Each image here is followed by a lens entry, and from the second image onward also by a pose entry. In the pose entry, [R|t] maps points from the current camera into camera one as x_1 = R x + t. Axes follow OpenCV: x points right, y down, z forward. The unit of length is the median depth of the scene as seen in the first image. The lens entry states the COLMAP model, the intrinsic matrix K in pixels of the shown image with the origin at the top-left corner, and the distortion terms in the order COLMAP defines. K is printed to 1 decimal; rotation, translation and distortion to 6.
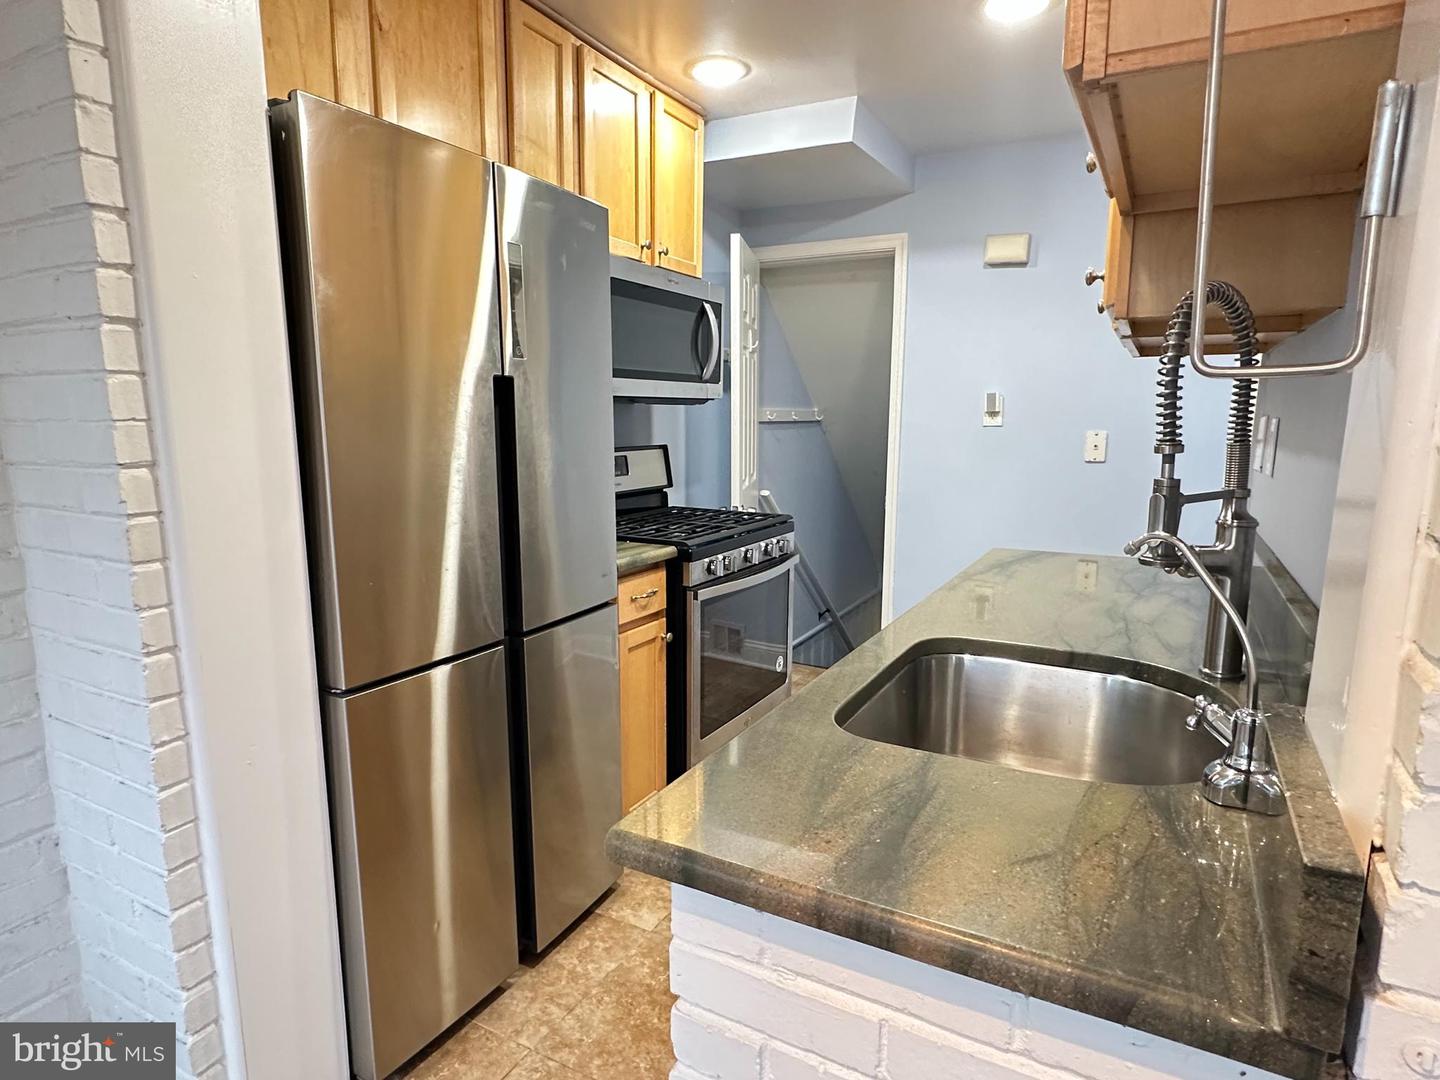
lens RADIAL K [[811.8, 0, 713.7], [0, 811.8, 549.2], [0, 0, 1]] dist [-0.005933, 0.004898]
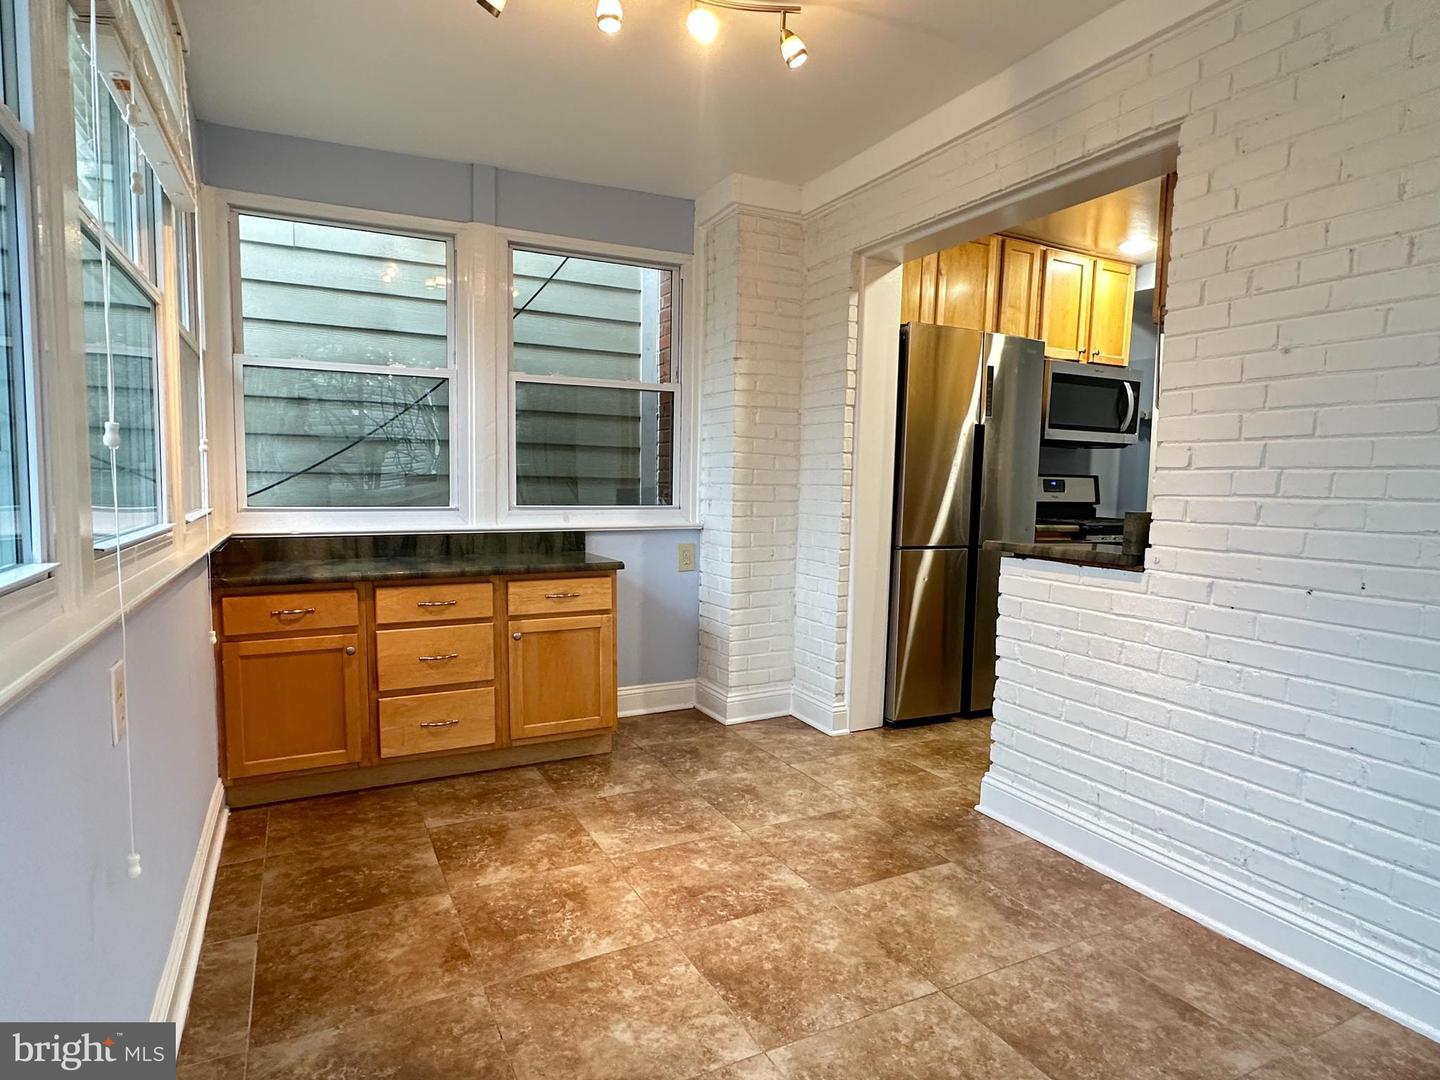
lens RADIAL K [[811.8, 0, 713.7], [0, 811.8, 549.2], [0, 0, 1]] dist [-0.005933, 0.004898]
pose [[0.822773, 0.067322, -0.564369, 0.286046], [-0.116153, 0.991920, -0.051012, 0.221009], [0.556375, 0.107525, 0.823945, -0.820263]]
